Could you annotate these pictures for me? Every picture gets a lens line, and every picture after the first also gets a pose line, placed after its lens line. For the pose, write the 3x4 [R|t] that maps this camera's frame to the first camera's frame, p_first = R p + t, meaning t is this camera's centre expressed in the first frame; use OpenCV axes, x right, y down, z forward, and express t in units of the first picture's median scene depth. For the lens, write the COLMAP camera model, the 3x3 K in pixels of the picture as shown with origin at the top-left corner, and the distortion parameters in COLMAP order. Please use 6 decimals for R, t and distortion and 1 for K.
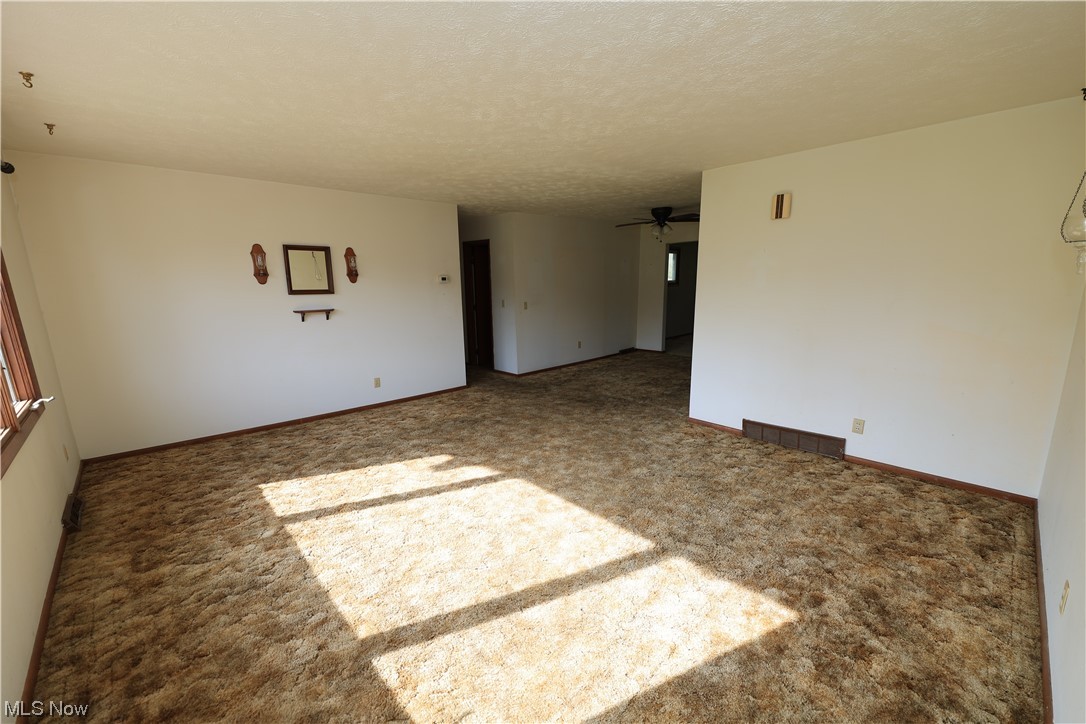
lens RADIAL K [[433.1, 0, 544.8], [0, 433.1, 366.3], [0, 0, 1]] dist [-0.007862, -0.000128]
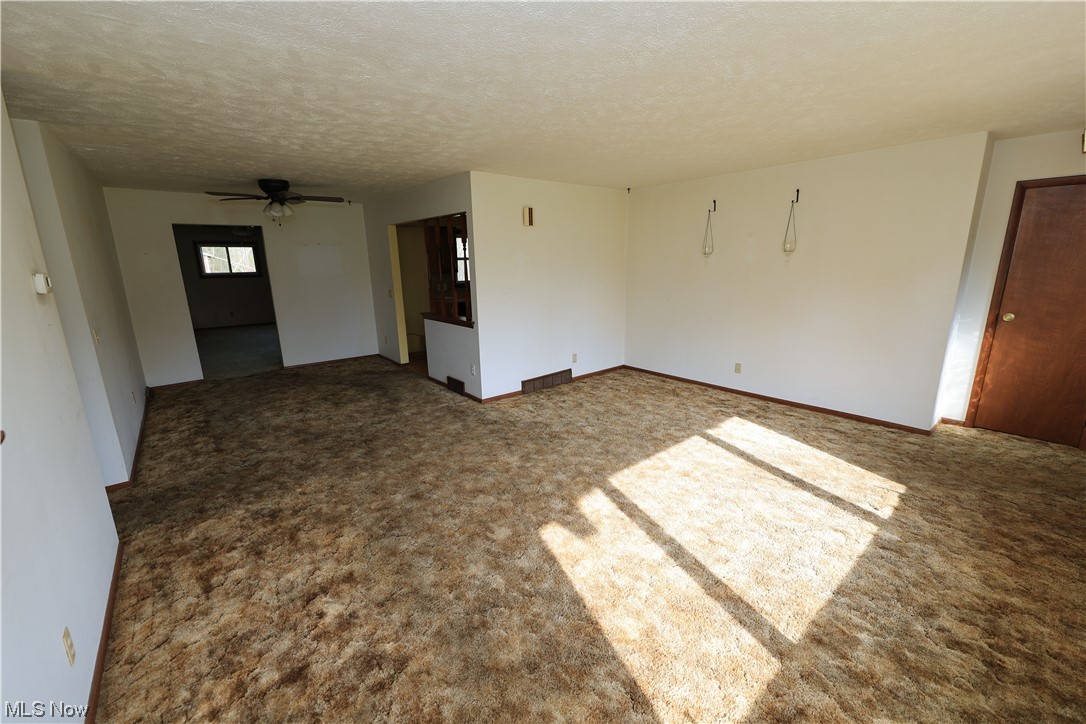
lens RADIAL K [[433.1, 0, 544.7], [0, 433.1, 362.6], [0, 0, 1]] dist [-0.007862, -0.000128]
pose [[0.063878, -0.216976, 0.974085, -0.934727], [0.211348, 0.956879, 0.199284, -0.206754], [-0.975321, 0.193141, 0.106981, 0.965628]]
